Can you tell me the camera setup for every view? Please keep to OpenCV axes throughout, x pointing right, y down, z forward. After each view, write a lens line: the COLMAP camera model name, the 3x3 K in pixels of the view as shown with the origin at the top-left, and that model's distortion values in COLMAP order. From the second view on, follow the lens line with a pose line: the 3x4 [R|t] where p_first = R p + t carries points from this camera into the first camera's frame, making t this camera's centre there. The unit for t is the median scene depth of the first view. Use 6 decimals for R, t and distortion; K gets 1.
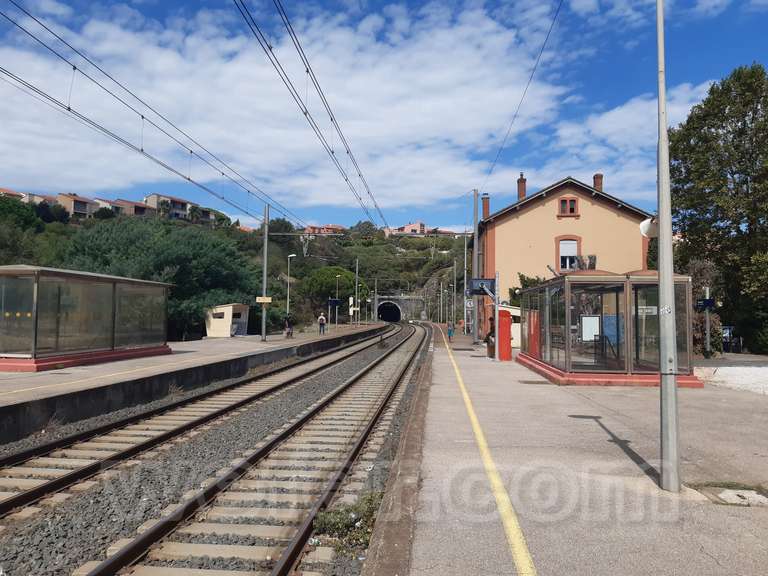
lens RADIAL K [[580.4, 0, 381.7], [0, 580.4, 269.1], [0, 0, 1]] dist [-0.000386, -0.008524]
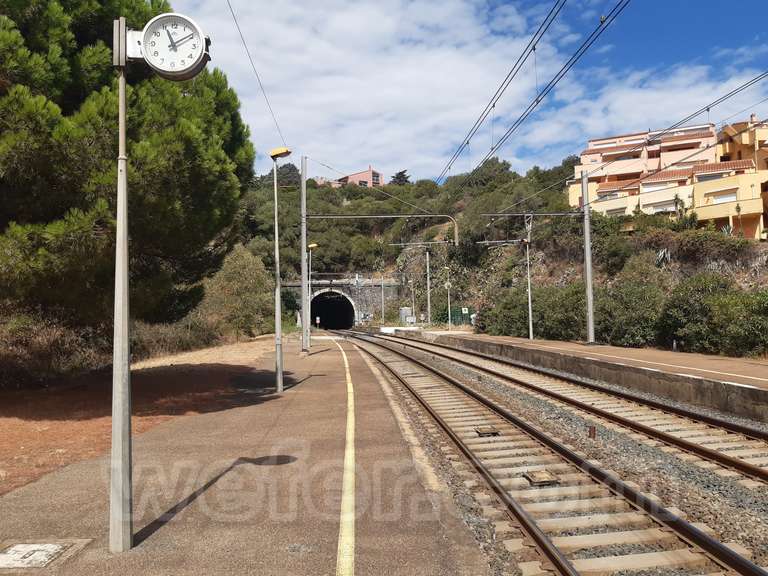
lens RADIAL K [[610.5, 0, 386.7], [0, 610.5, 281.1], [0, 0, 1]] dist [0.056566, -0.088359]
pose [[0.993198, -0.037852, 0.110109, 0.009985], [0.033818, 0.998695, 0.038277, 0.152759], [-0.111414, -0.034293, 0.993182, 2.457084]]
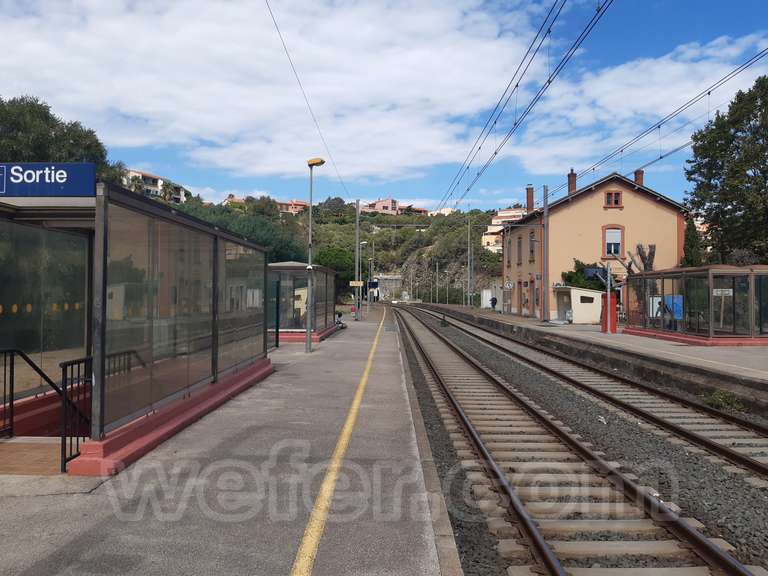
lens RADIAL K [[610.5, 0, 386.7], [0, 610.5, 281.1], [0, 0, 1]] dist [0.056566, -0.088359]
pose [[0.996705, -0.007306, 0.080788, -0.204274], [0.002693, 0.998367, 0.057058, -0.016451], [-0.081073, -0.056652, 0.995097, -0.155069]]
